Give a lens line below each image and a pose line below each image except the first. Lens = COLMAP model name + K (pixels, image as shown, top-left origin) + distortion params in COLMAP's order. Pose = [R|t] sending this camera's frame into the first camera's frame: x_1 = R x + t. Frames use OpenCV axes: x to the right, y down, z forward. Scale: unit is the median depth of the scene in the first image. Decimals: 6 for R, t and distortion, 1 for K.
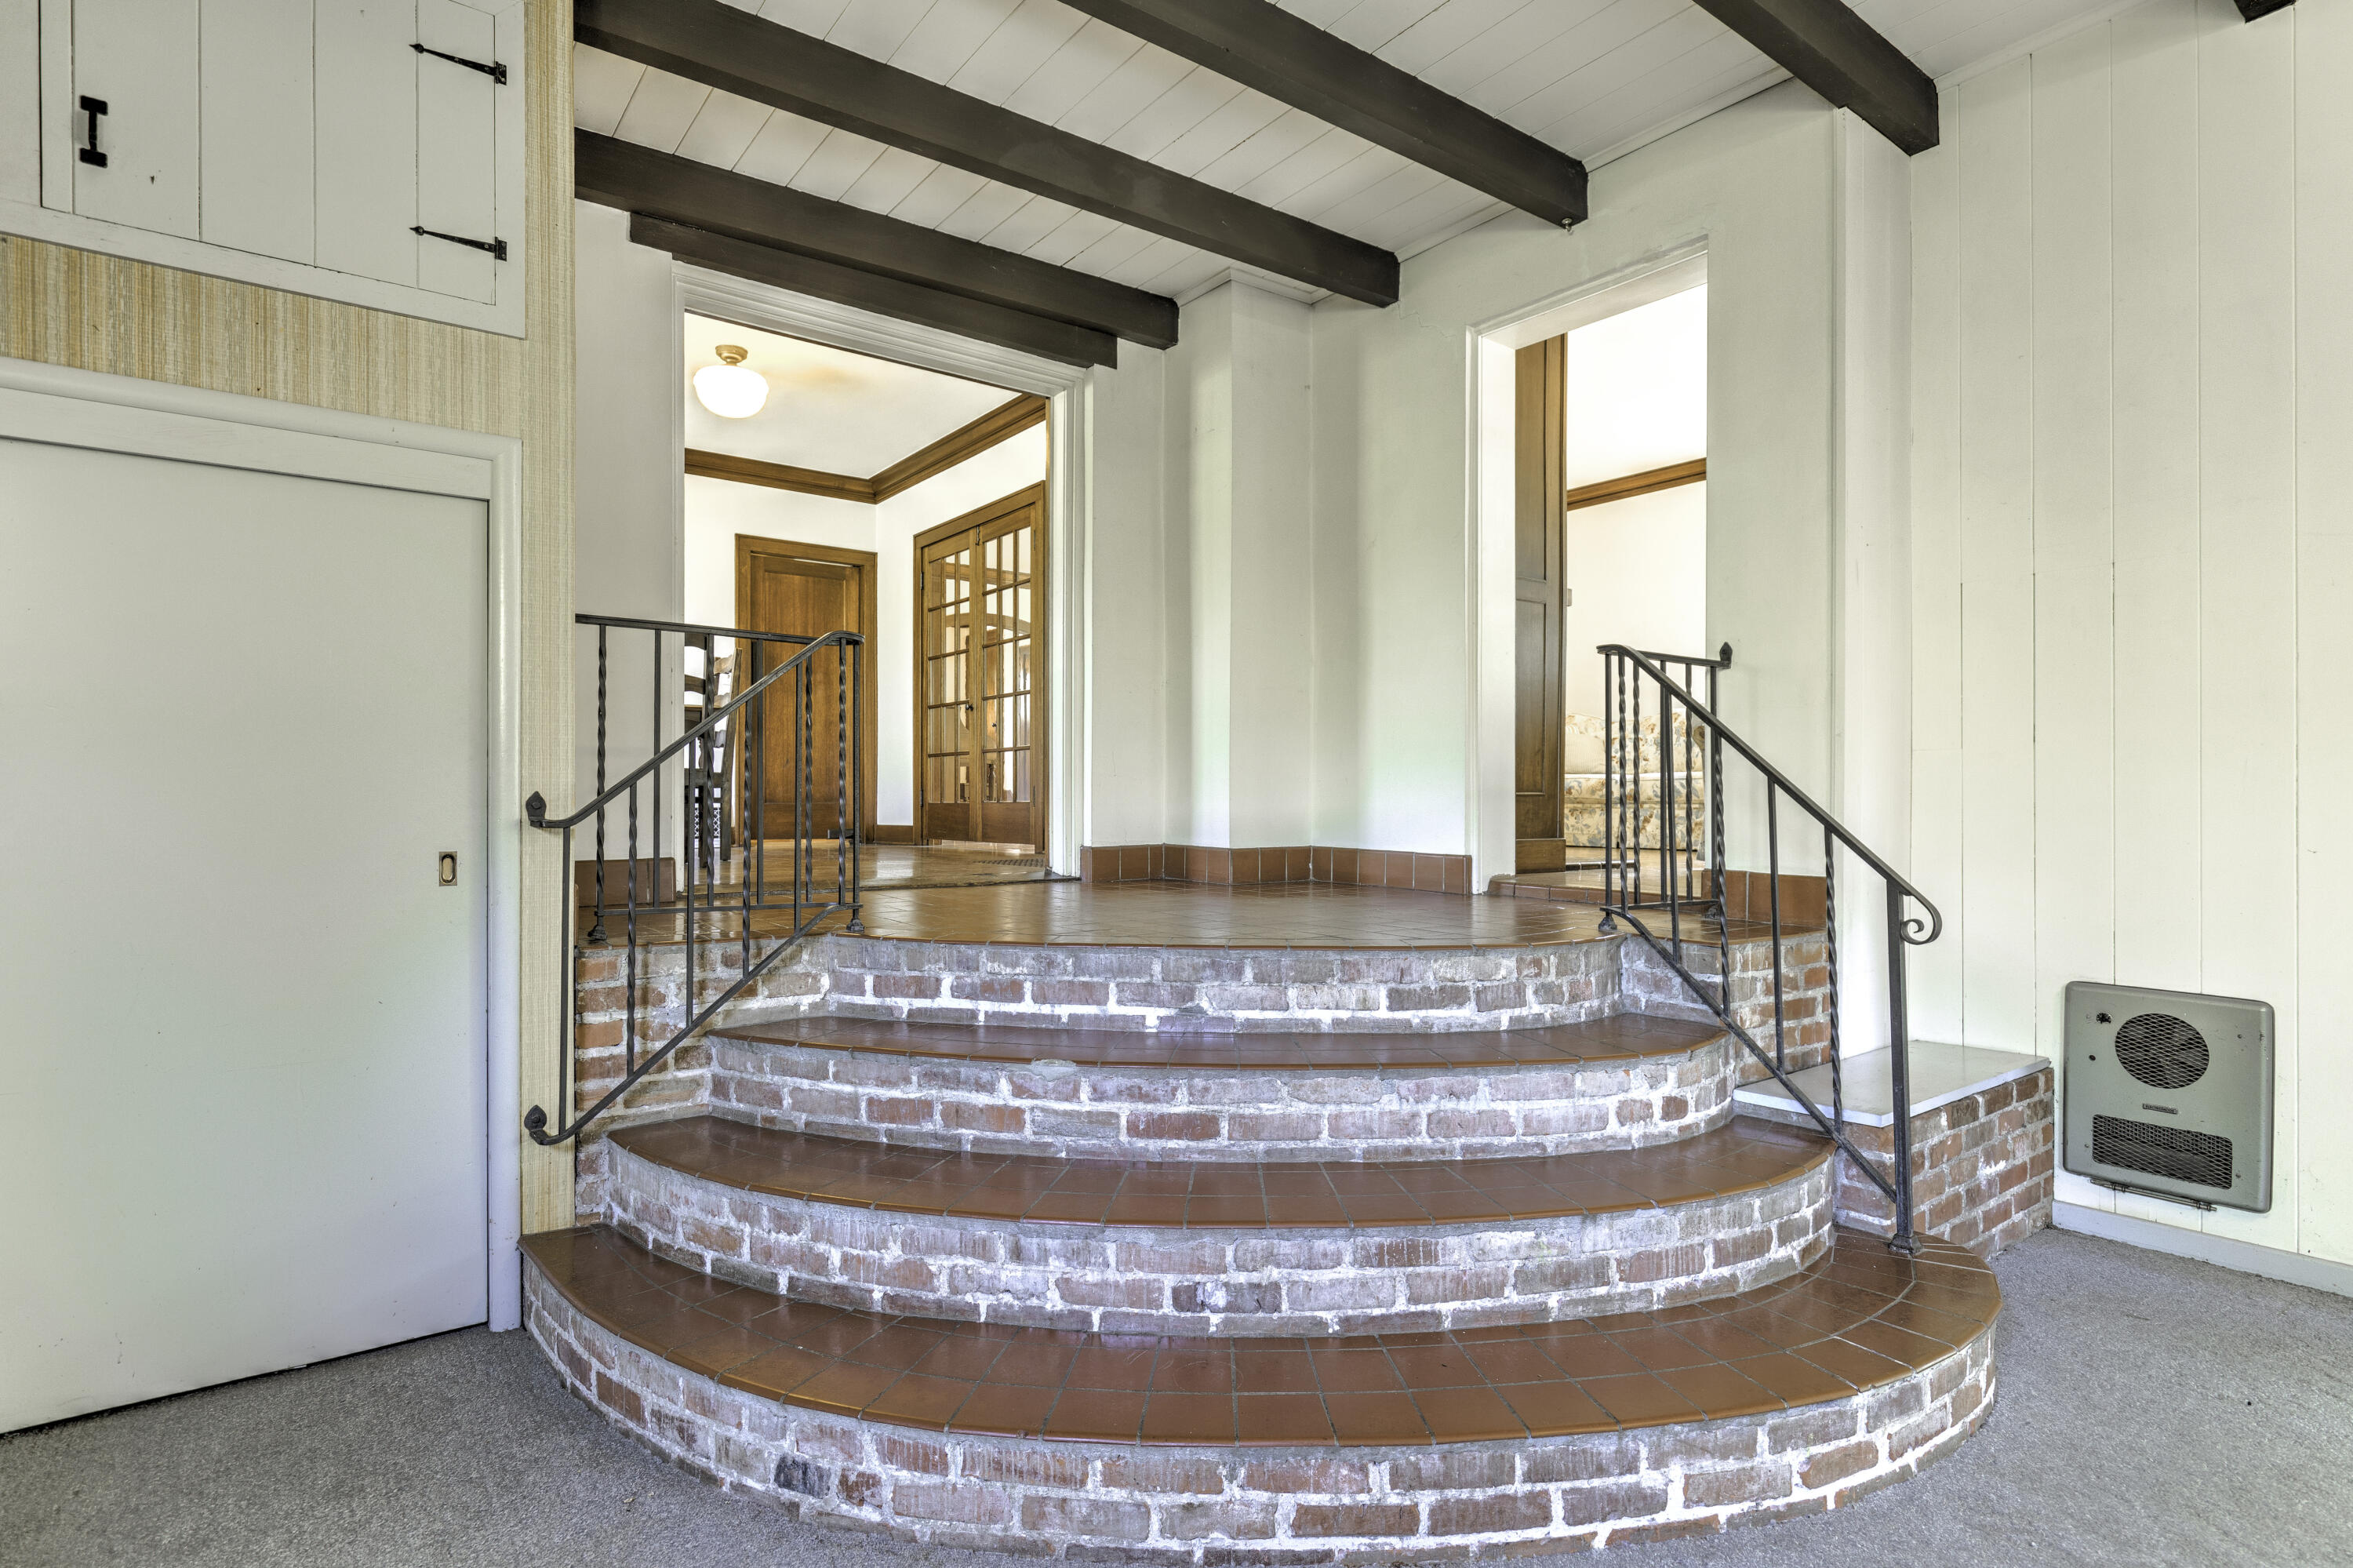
lens RADIAL K [[1172.9, 0, 1164.7], [0, 1172.9, 796.6], [0, 0, 1]] dist [0.004637, -0.000575]
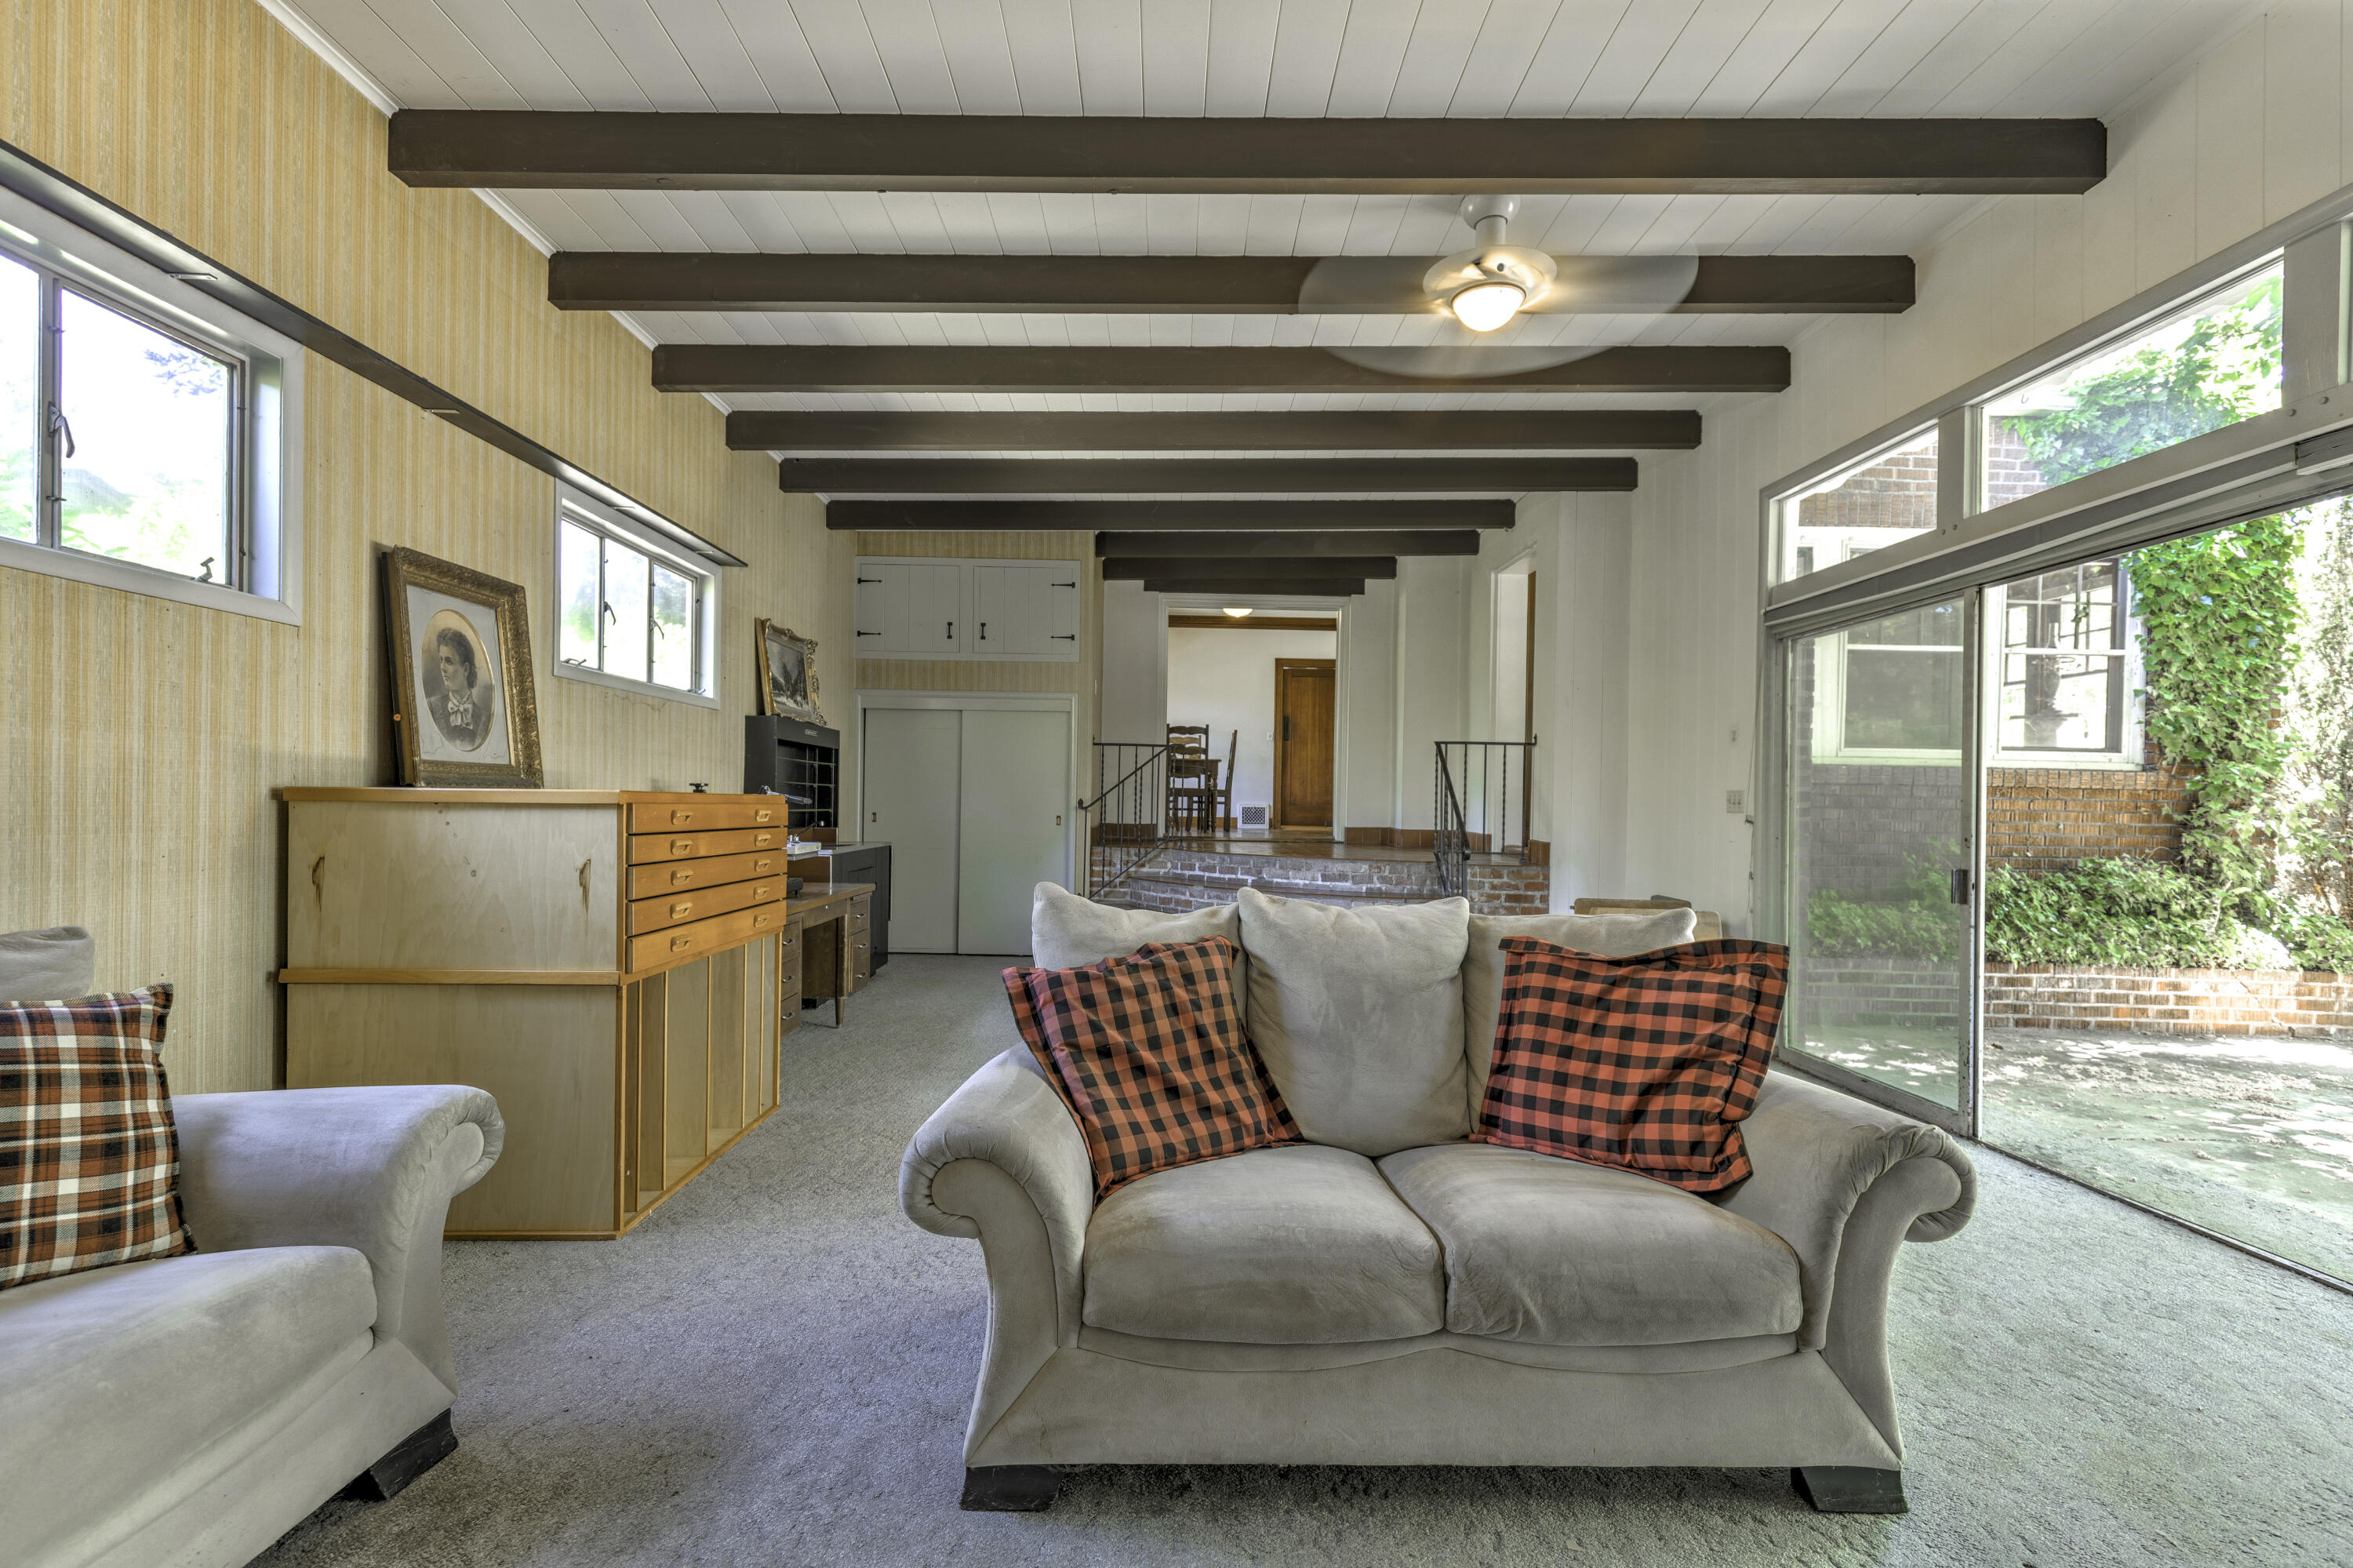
lens RADIAL K [[1091.3, 0, 1181.7], [0, 1091.3, 800.4], [0, 0, 1]] dist [0.010784, 0.000139]
pose [[0.803773, 0.010175, -0.594849, 1.091774], [-0.011366, 0.999934, 0.001747, -0.004802], [0.594827, 0.005357, 0.803836, -0.934941]]
